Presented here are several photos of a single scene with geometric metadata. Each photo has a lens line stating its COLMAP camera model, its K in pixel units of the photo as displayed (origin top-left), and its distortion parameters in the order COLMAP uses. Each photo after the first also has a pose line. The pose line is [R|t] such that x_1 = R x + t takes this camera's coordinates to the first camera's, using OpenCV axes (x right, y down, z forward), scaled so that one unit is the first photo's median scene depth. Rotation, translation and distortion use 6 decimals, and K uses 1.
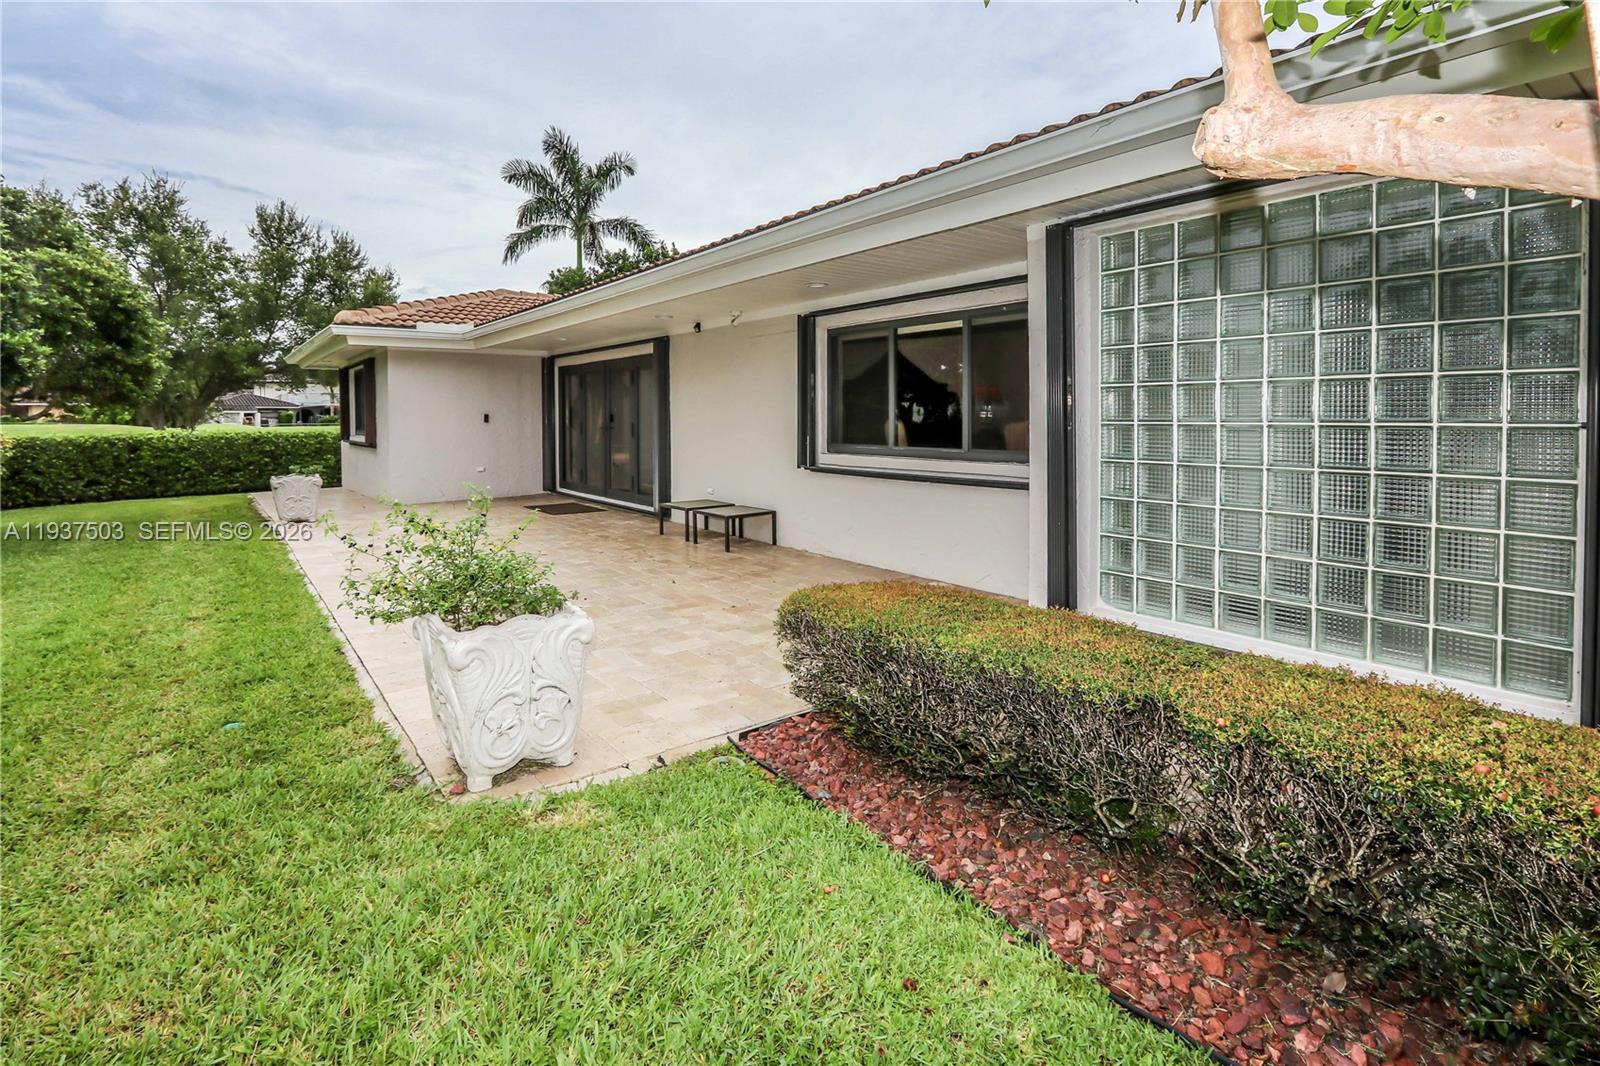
lens RADIAL K [[733.9, 0, 716.8], [0, 733.9, 424.3], [0, 0, 1]] dist [-0.021447, 0.004134]
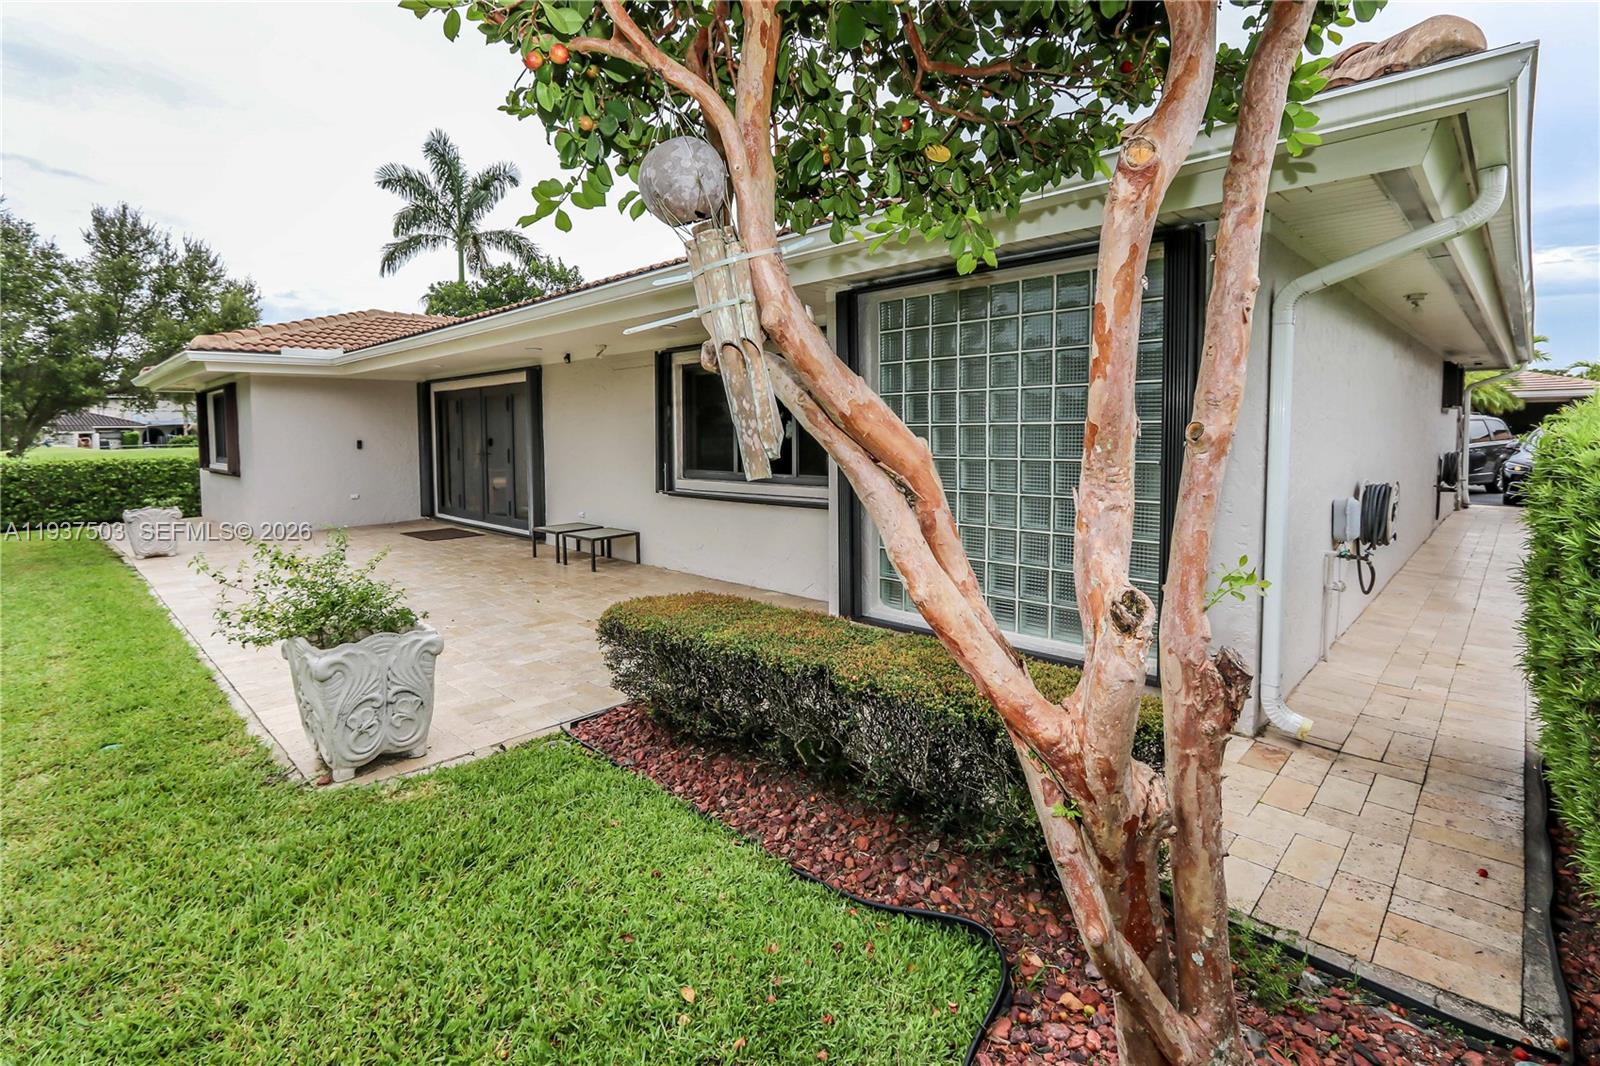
lens RADIAL K [[760.8, 0, 725.8], [0, 760.8, 450.9], [0, 0, 1]] dist [-0.020063, 0.001845]
pose [[0.990510, -0.016291, 0.136473, 0.059005], [0.013592, 0.999694, 0.020687, -0.024478], [-0.136769, -0.018636, 0.990428, -0.131926]]
